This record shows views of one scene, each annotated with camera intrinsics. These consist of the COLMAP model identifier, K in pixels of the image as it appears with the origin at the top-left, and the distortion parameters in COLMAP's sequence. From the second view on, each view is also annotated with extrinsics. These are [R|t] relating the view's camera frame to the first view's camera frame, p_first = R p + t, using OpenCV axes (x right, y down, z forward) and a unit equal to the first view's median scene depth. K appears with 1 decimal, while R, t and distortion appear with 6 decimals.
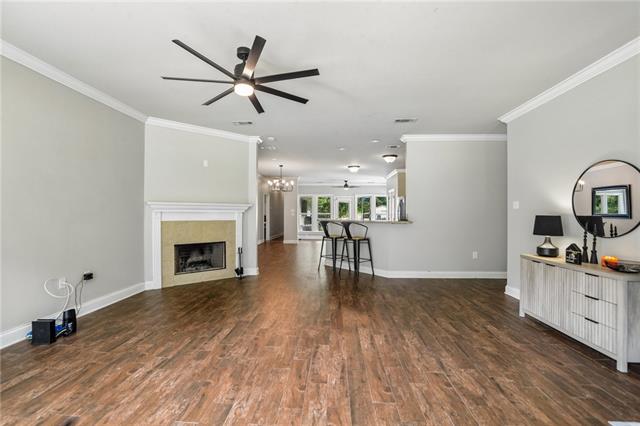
lens RADIAL K [[276.2, 0, 320.0], [0, 276.2, 213.0], [0, 0, 1]] dist [-0.038020, 0.000205]
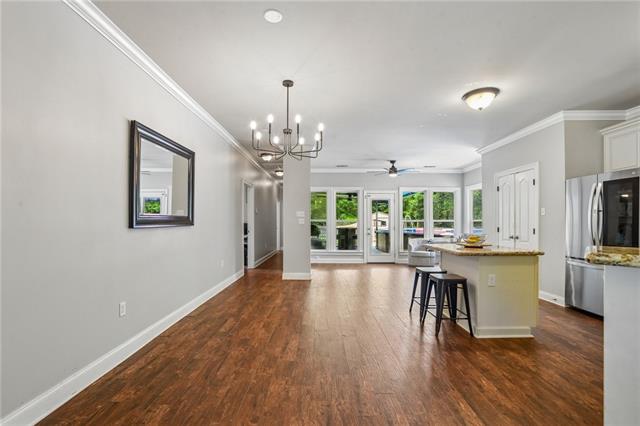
lens RADIAL K [[285.2, 0, 320.0], [0, 285.2, 213.0], [0, 0, 1]] dist [-0.000249, -0.000068]
pose [[0.998165, 0.000603, 0.060550, -0.085414], [0.000845, 0.999714, -0.023884, 0.002506], [-0.060547, 0.023891, 0.997879, 0.419932]]
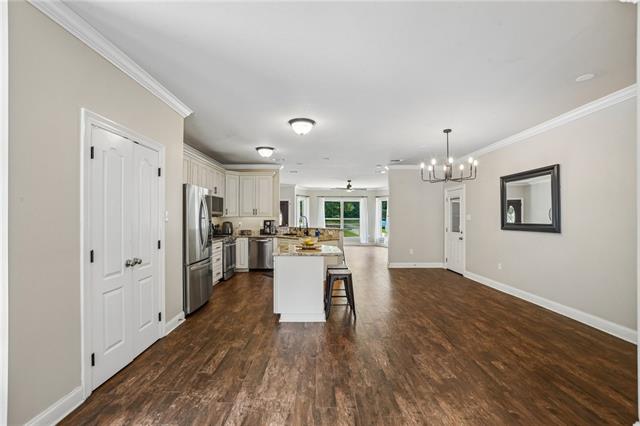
lens RADIAL K [[276.2, 0, 320.0], [0, 276.2, 213.0], [0, 0, 1]] dist [-0.038020, 0.000205]
pose [[-0.997545, -0.008642, -0.069496, 0.087356], [-0.007172, 0.999746, -0.021375, -0.005787], [0.069663, -0.020824, -0.997353, 1.009042]]
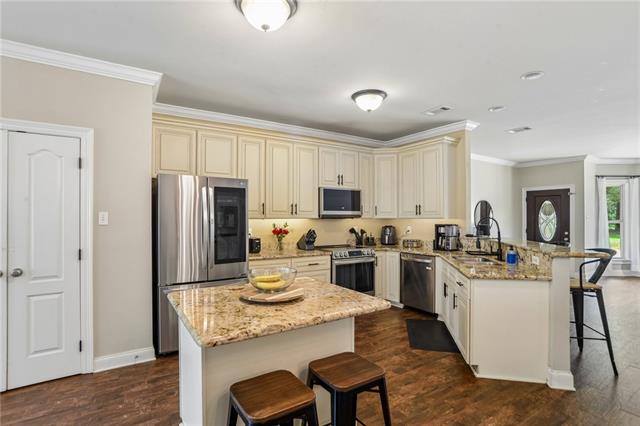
lens RADIAL K [[309.3, 0, 320.0], [0, 309.3, 213.0], [0, 0, 1]] dist [-0.015324, 0.001181]
pose [[-0.586712, 0.003852, 0.809786, -0.056140], [-0.008501, 0.999904, -0.010916, -0.010491], [-0.809751, -0.013289, -0.586623, 0.758101]]
